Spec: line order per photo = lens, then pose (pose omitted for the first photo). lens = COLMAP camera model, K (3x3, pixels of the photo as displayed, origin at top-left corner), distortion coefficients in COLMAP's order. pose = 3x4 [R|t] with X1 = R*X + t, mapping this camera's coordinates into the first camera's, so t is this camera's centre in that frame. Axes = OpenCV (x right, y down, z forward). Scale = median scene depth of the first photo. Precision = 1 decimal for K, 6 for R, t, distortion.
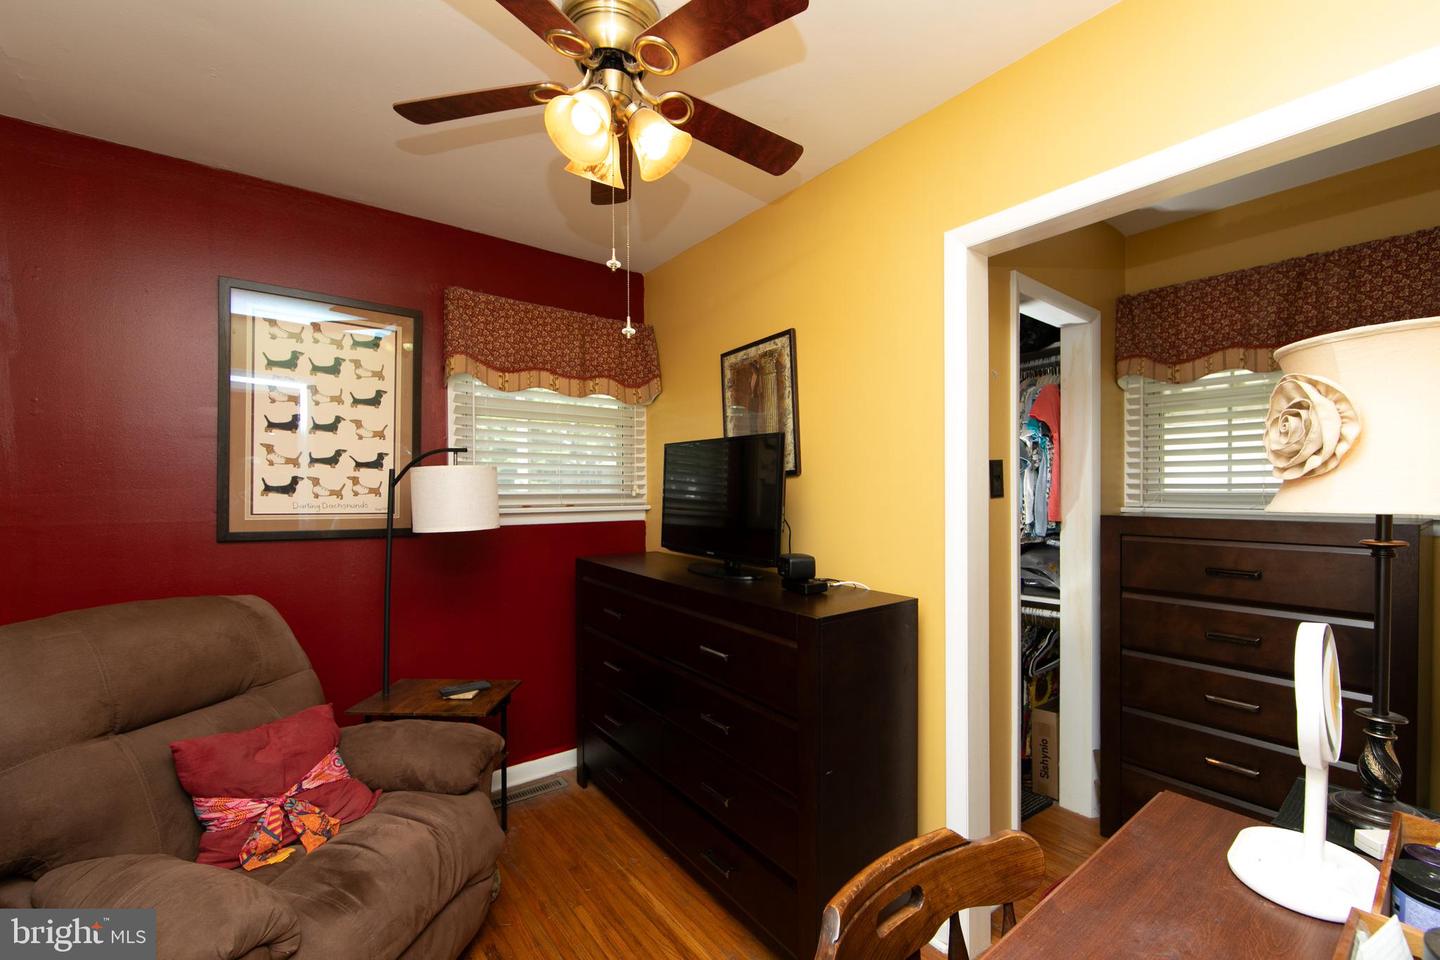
lens RADIAL K [[569.5, 0, 717.3], [0, 569.5, 492.0], [0, 0, 1]] dist [0.000883, -0.001544]
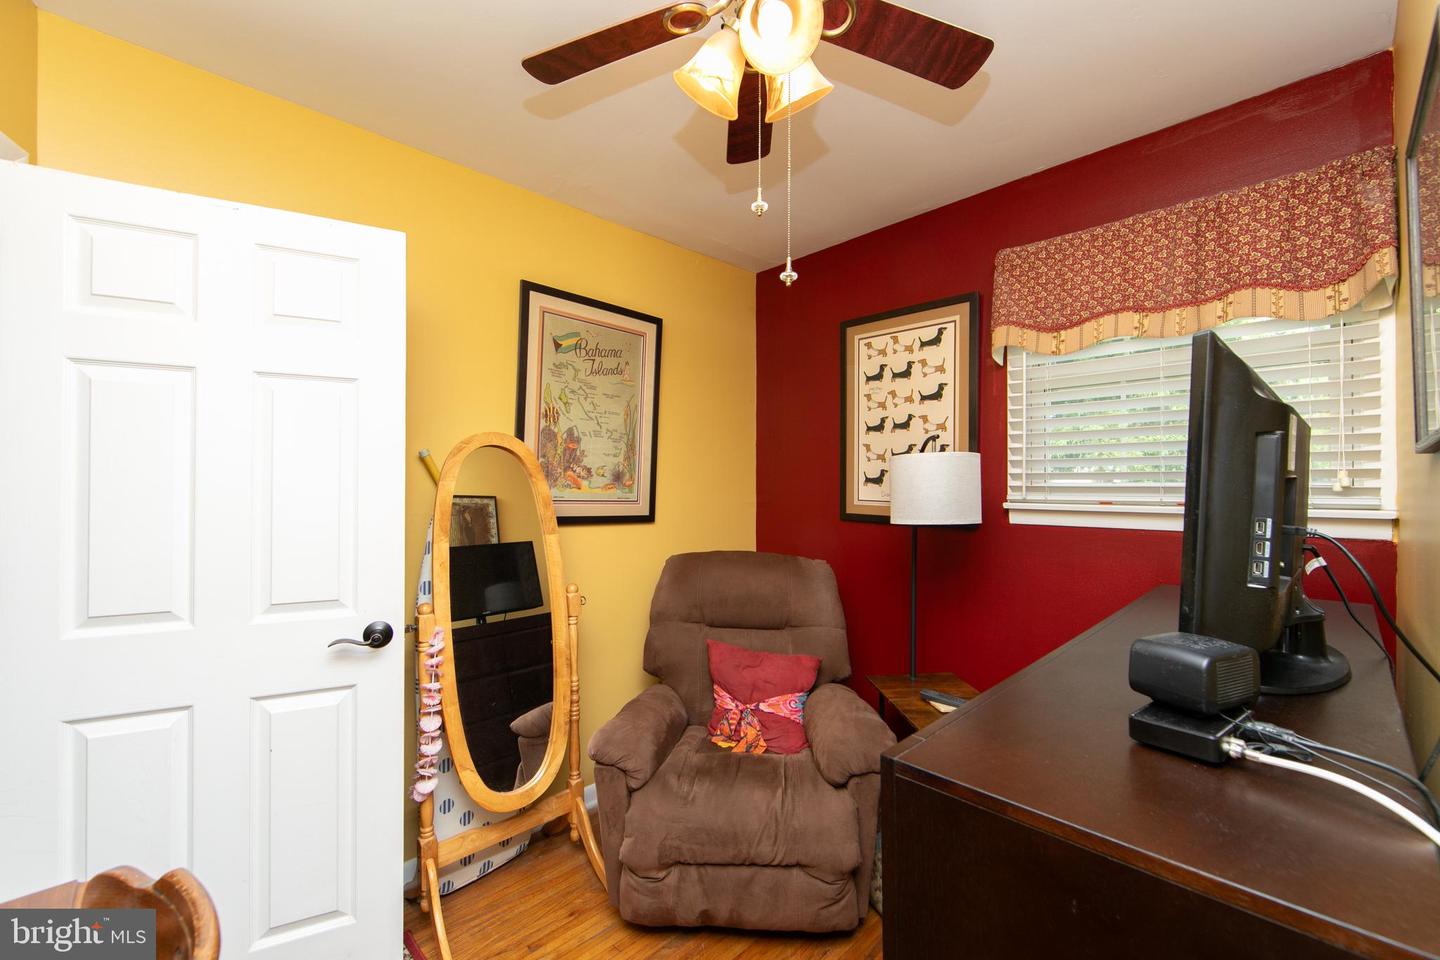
lens RADIAL K [[569.5, 0, 718.8], [0, 569.5, 478.7], [0, 0, 1]] dist [0.000883, -0.001544]
pose [[0.144537, -0.002056, -0.989497, 0.374679], [0.002581, 0.999995, -0.001701, -0.007206], [0.989496, -0.002308, 0.144541, 0.471316]]
